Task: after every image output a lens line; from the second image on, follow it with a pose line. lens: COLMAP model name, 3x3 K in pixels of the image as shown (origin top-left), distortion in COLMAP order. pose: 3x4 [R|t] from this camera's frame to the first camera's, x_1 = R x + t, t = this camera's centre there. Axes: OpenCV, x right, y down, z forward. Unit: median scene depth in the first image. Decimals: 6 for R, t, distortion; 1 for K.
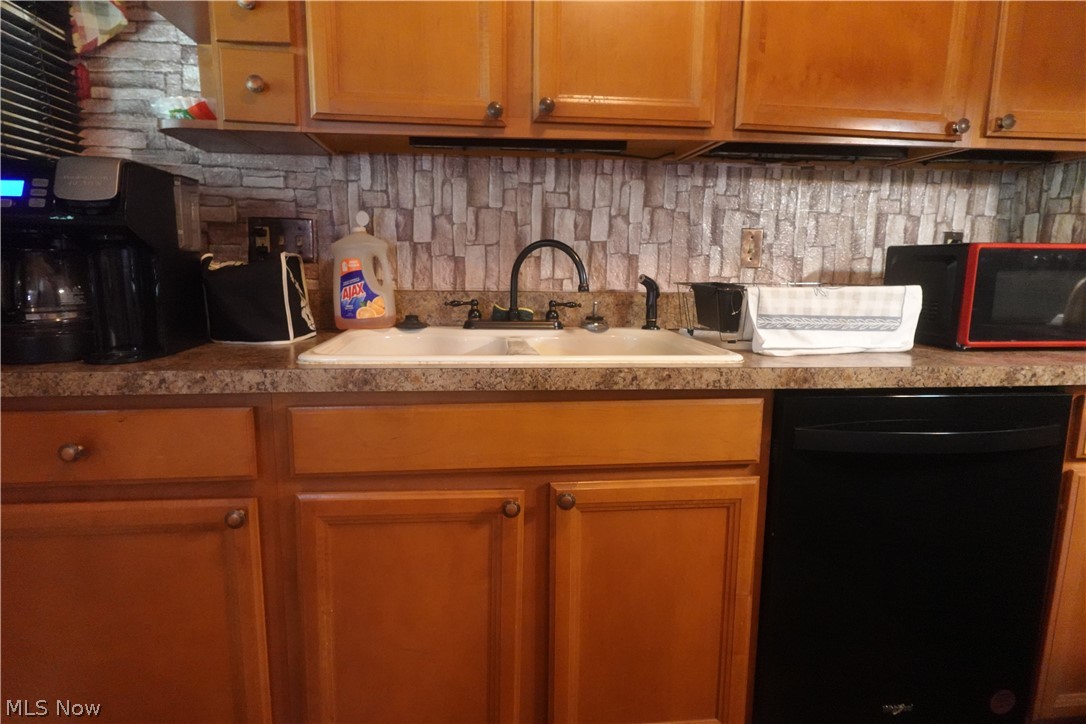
lens RADIAL K [[613.8, 0, 543.5], [0, 613.8, 361.6], [0, 0, 1]] dist [0.020170, -0.007150]
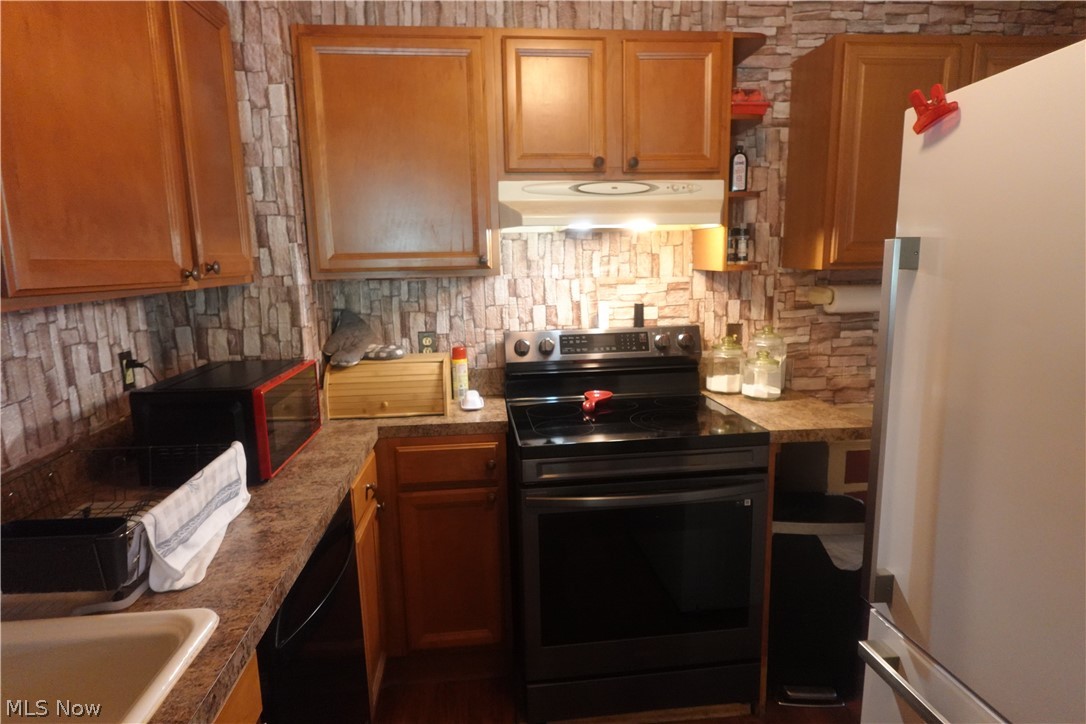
lens RADIAL K [[613.8, 0, 541.7], [0, 613.8, 361.3], [0, 0, 1]] dist [0.020170, -0.007150]
pose [[0.032803, -0.182424, 0.982673, -0.252039], [0.177876, 0.968571, 0.173868, -0.251584], [-0.983506, 0.169090, 0.064221, 0.322736]]
